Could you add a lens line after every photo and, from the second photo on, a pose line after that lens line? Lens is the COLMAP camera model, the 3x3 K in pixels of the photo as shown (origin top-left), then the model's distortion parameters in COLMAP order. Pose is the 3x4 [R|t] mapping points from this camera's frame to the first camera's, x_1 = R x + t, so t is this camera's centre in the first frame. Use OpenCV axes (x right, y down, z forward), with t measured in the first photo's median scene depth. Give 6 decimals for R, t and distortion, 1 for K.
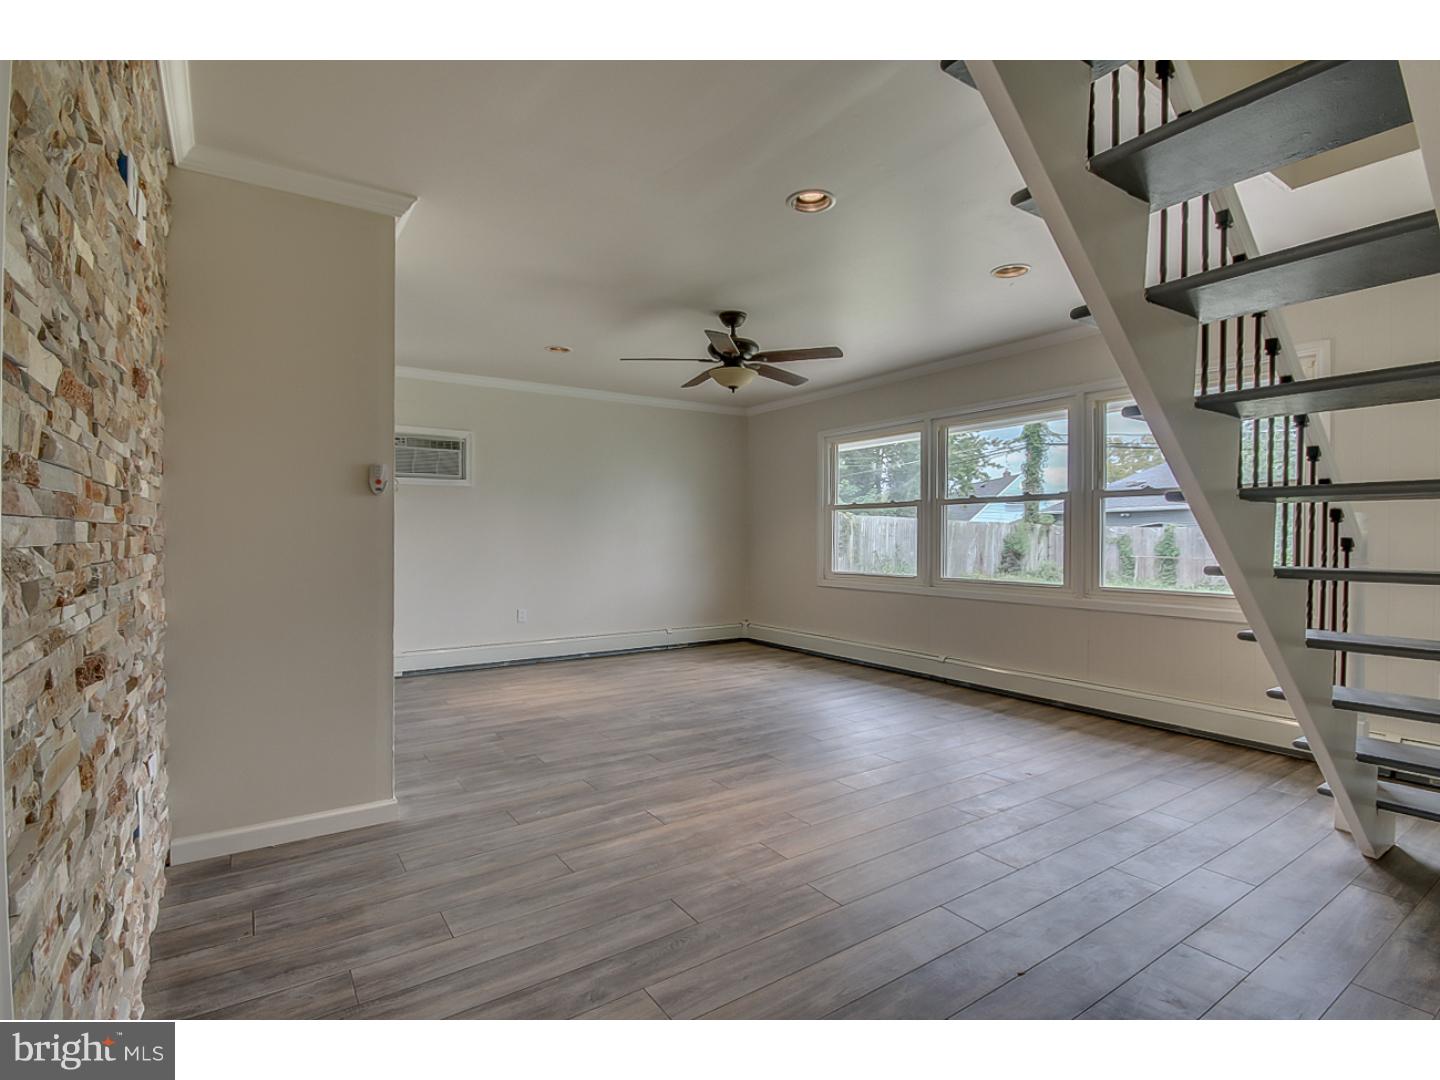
lens RADIAL K [[693.8, 0, 720.0], [0, 693.8, 540.0], [0, 0, 1]] dist [-0.004406, -0.000339]
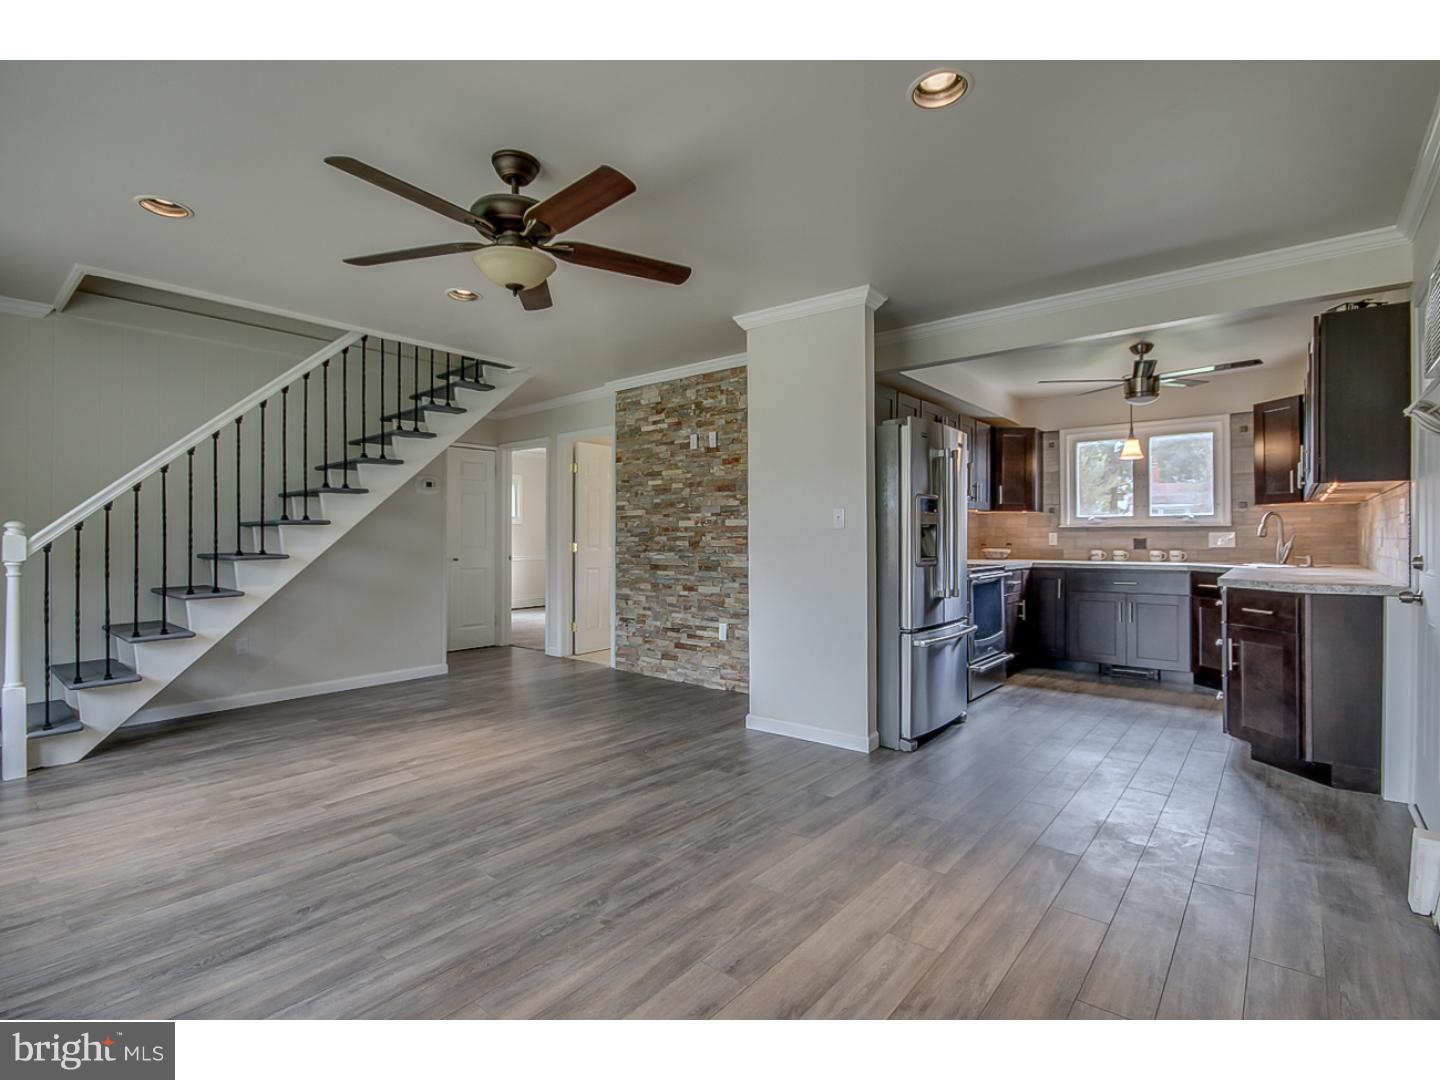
lens RADIAL K [[696.4, 0, 701.8], [0, 696.4, 537.5], [0, 0, 1]] dist [-0.005471, 0.000064]
pose [[-0.966780, -0.010847, -0.255381, 0.021593], [-0.010862, 0.999940, -0.001352, -0.010975], [0.255380, 0.001467, -0.966840, 1.890564]]
